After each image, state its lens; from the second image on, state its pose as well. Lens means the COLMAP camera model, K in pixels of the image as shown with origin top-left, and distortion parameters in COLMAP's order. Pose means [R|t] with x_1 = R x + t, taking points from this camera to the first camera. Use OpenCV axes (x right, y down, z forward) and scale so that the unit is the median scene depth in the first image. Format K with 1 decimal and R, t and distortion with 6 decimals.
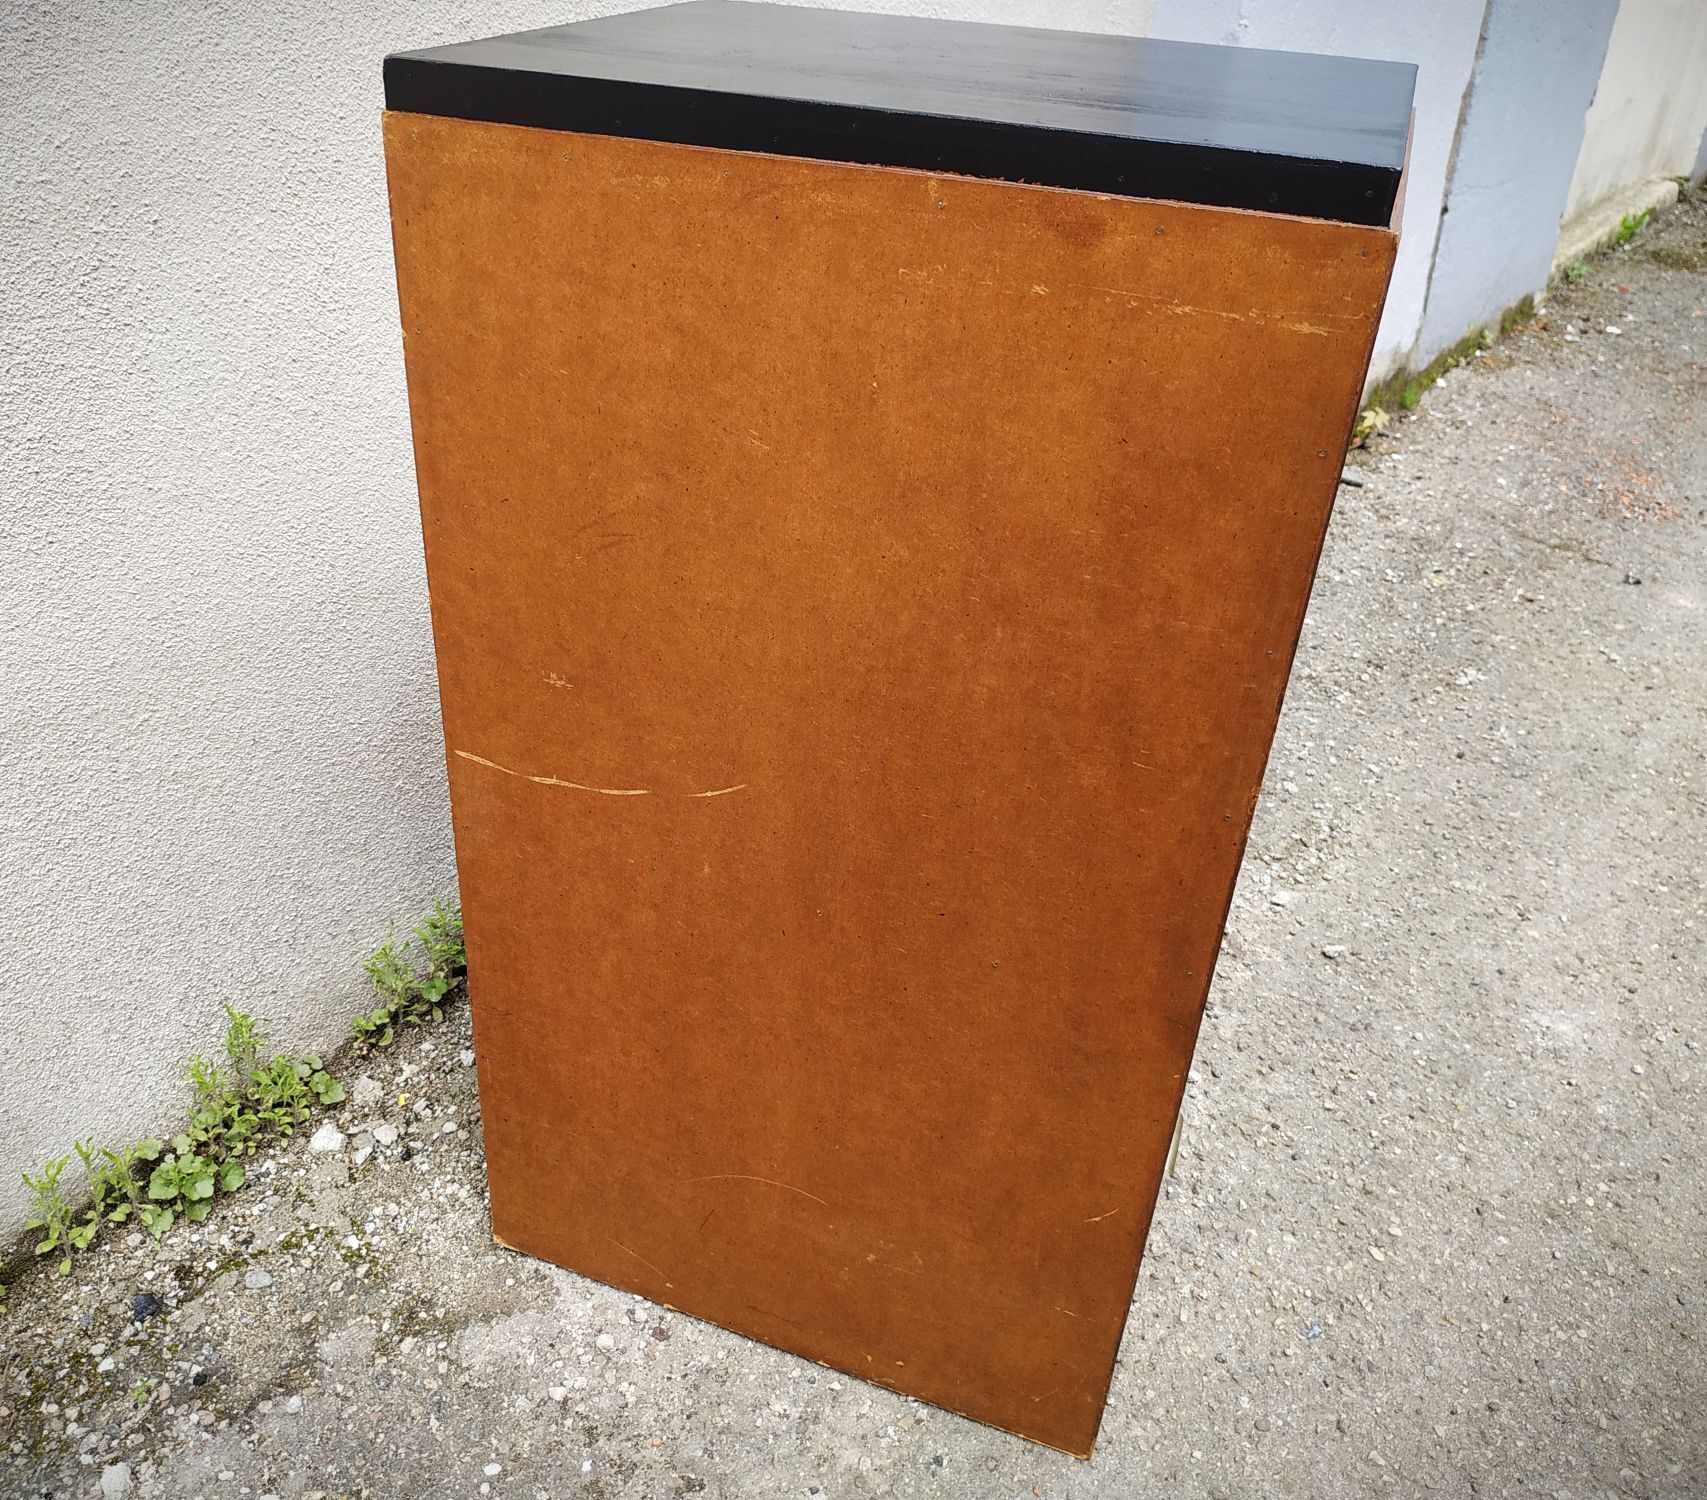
lens RADIAL K [[1498.4, 0, 853.5], [0, 1498.4, 750.0], [0, 0, 1]] dist [-0.003045, -0.022968]
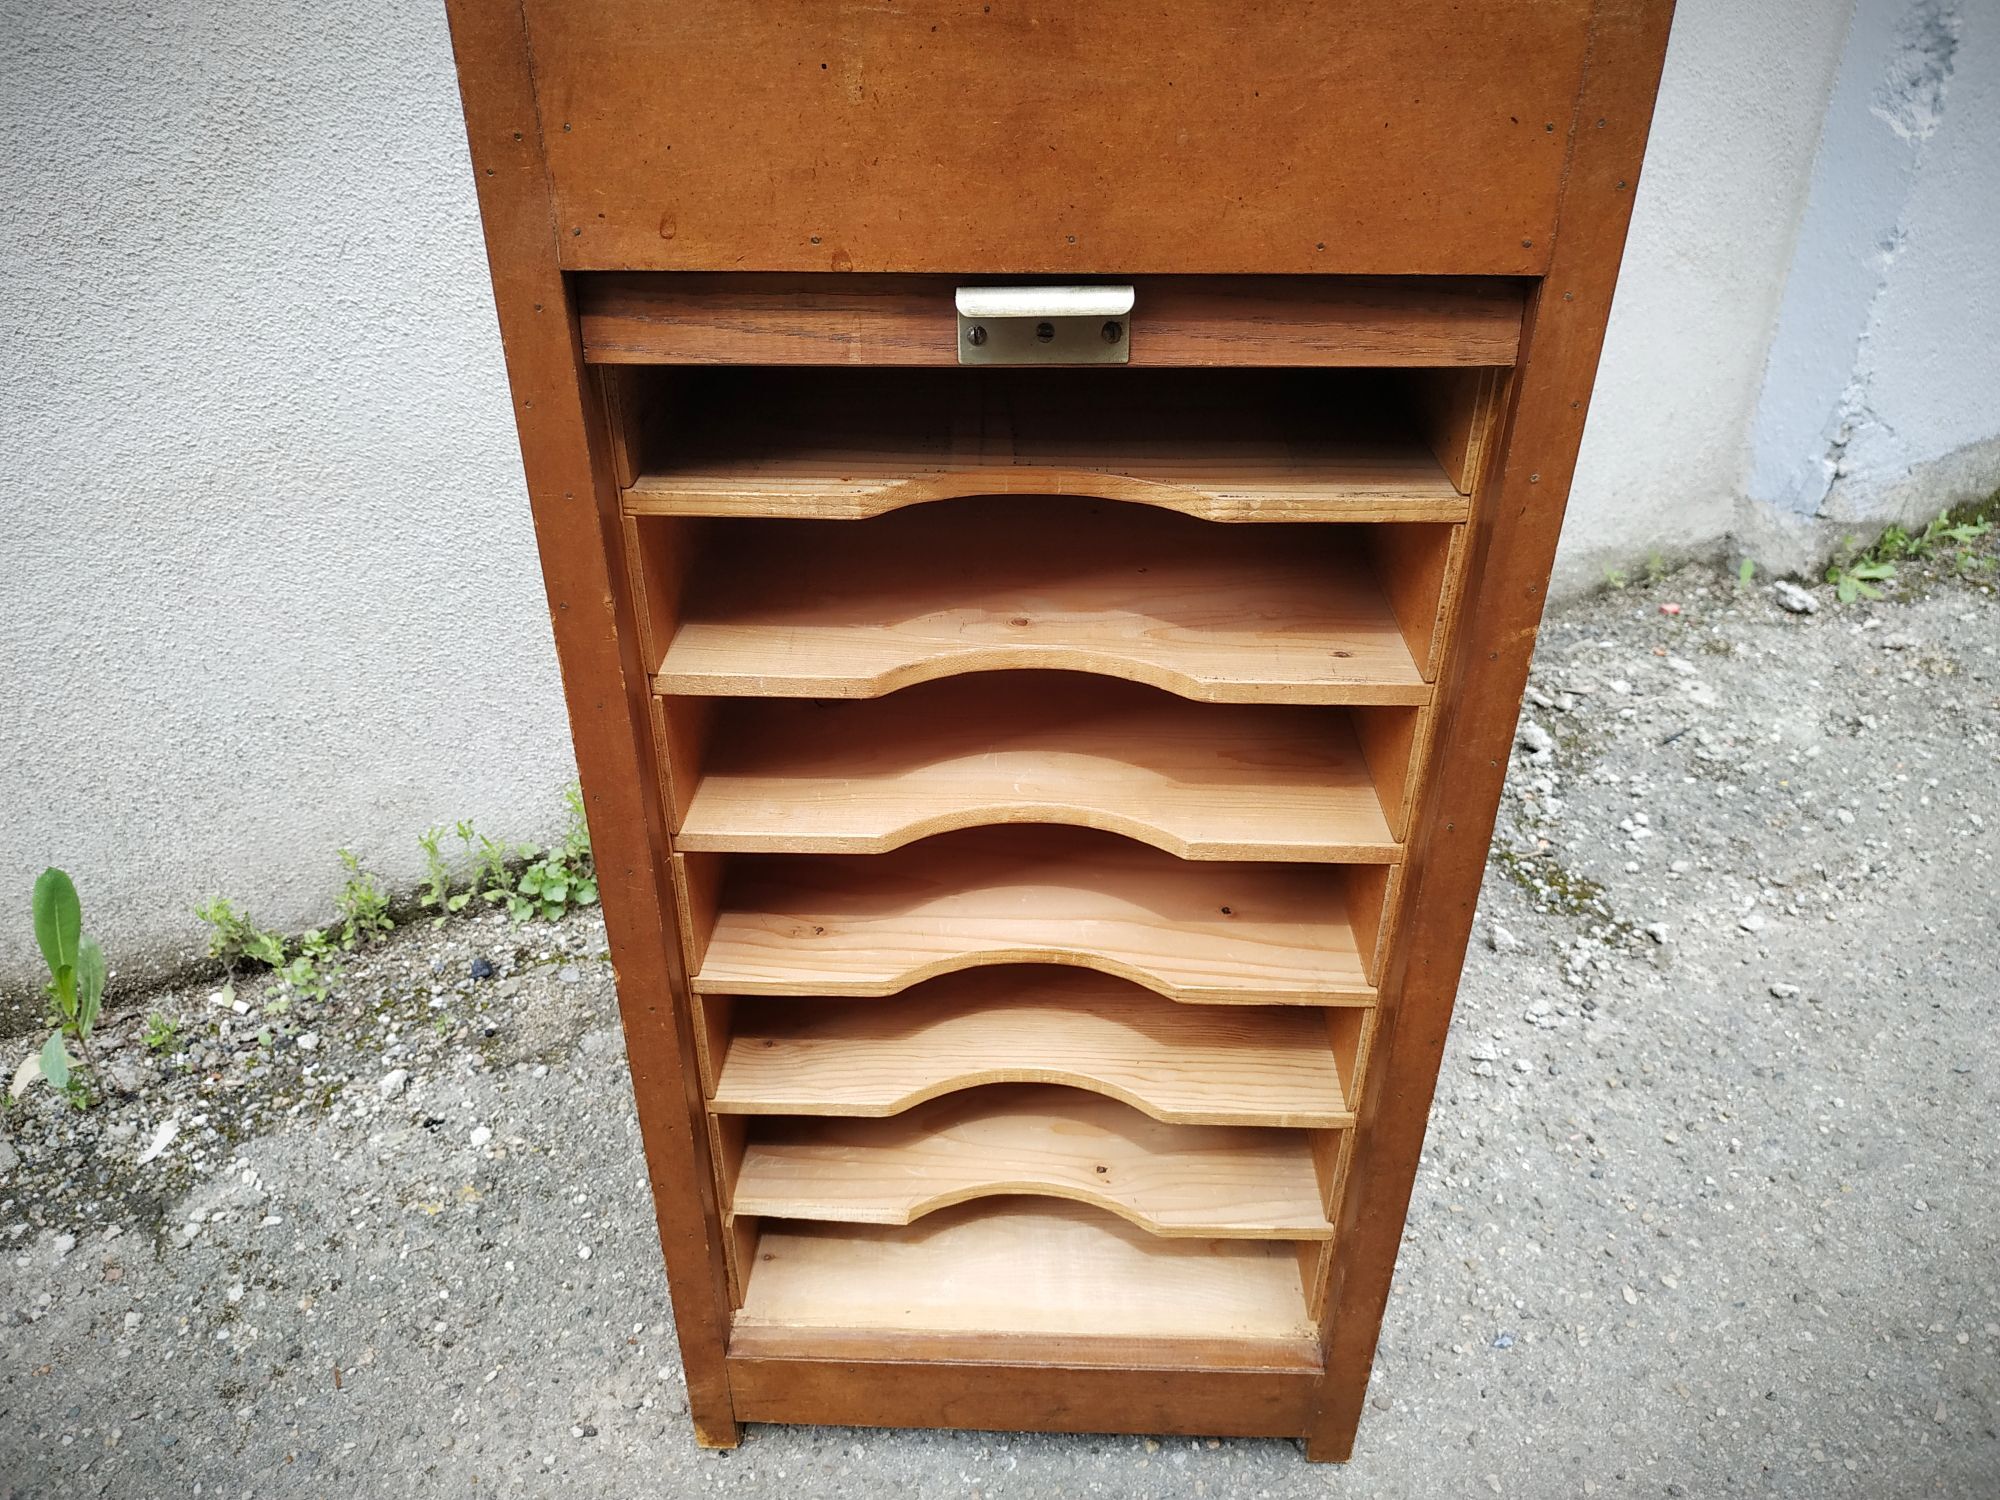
lens RADIAL K [[1525.2, 0, 991.0], [0, 1525.2, 756.7], [0, 0, 1]] dist [-0.022001, 0.002372]
pose [[0.888132, 0.191954, -0.417583, 0.352660], [-0.189721, 0.980698, 0.047300, 0.069611], [0.418603, 0.037216, 0.907407, 0.059037]]
